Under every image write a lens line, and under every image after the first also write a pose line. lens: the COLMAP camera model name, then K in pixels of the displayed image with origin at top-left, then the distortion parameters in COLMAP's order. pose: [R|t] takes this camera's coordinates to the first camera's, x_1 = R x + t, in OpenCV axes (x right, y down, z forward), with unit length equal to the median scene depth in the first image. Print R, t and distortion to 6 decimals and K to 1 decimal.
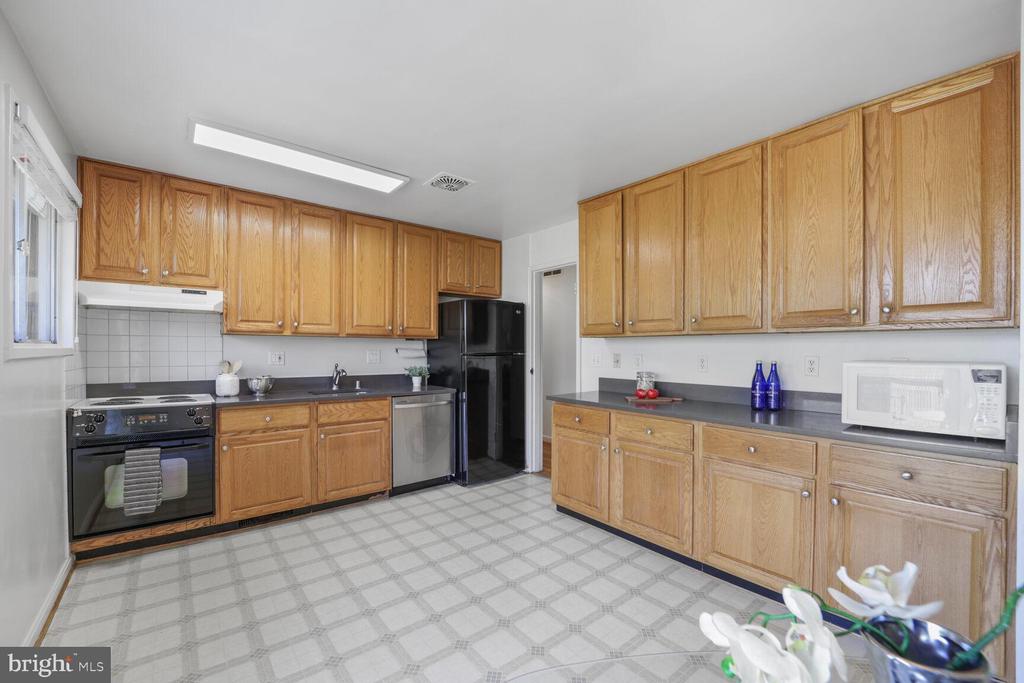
lens RADIAL K [[418.9, 0, 509.3], [0, 418.9, 353.1], [0, 0, 1]] dist [-0.020804, -0.000233]
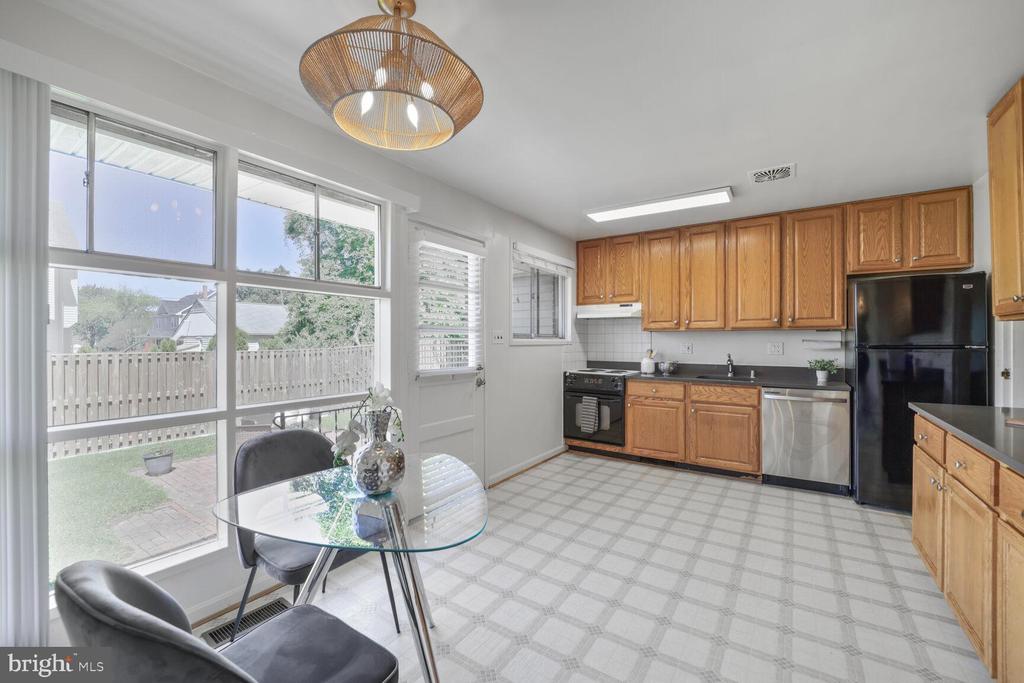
lens RADIAL K [[414.8, 0, 517.3], [0, 414.8, 342.9], [0, 0, 1]] dist [-0.017297, -0.000249]
pose [[0.301713, -0.001098, -0.953398, 0.570015], [-0.008247, 0.999959, -0.003762, 0.004987], [0.953363, 0.008998, 0.301691, 0.115598]]
